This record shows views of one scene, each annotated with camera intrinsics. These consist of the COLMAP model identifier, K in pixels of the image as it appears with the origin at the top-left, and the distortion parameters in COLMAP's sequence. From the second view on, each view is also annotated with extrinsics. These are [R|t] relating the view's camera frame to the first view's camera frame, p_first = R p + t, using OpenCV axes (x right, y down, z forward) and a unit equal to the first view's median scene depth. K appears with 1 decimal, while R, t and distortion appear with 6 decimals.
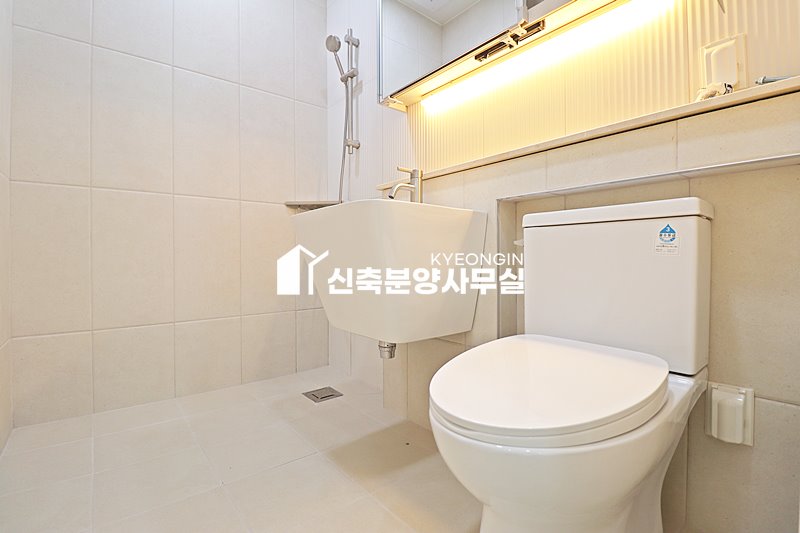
lens RADIAL K [[369.1, 0, 402.2], [0, 369.1, 263.6], [0, 0, 1]] dist [-0.010499, -0.007800]
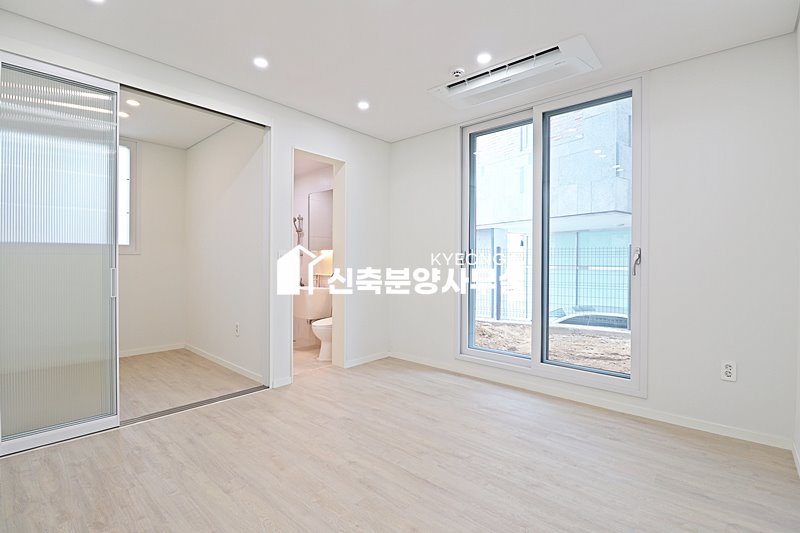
lens RADIAL K [[369.1, 0, 397.8], [0, 369.1, 266.3], [0, 0, 1]] dist [-0.010499, -0.007800]
pose [[0.991941, 0.008209, 0.126434, 0.255268], [-0.009128, 0.999936, 0.006687, -0.260098], [-0.126371, -0.007788, 0.991953, -1.930971]]
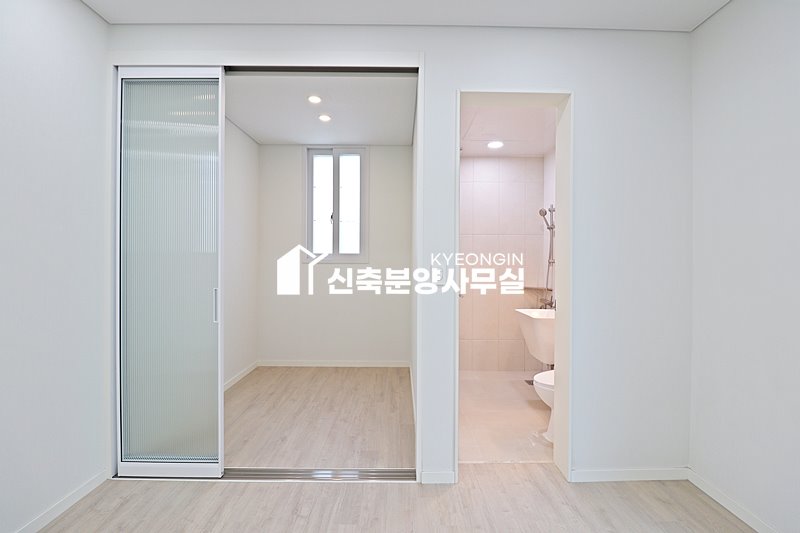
lens RADIAL K [[369.1, 0, 402.3], [0, 369.1, 260.7], [0, 0, 1]] dist [-0.010499, -0.007800]
pose [[0.763160, 0.011715, -0.646103, 0.533973], [-0.013294, 0.999909, 0.002428, -0.324293], [0.646072, 0.006736, 0.763246, -1.043790]]
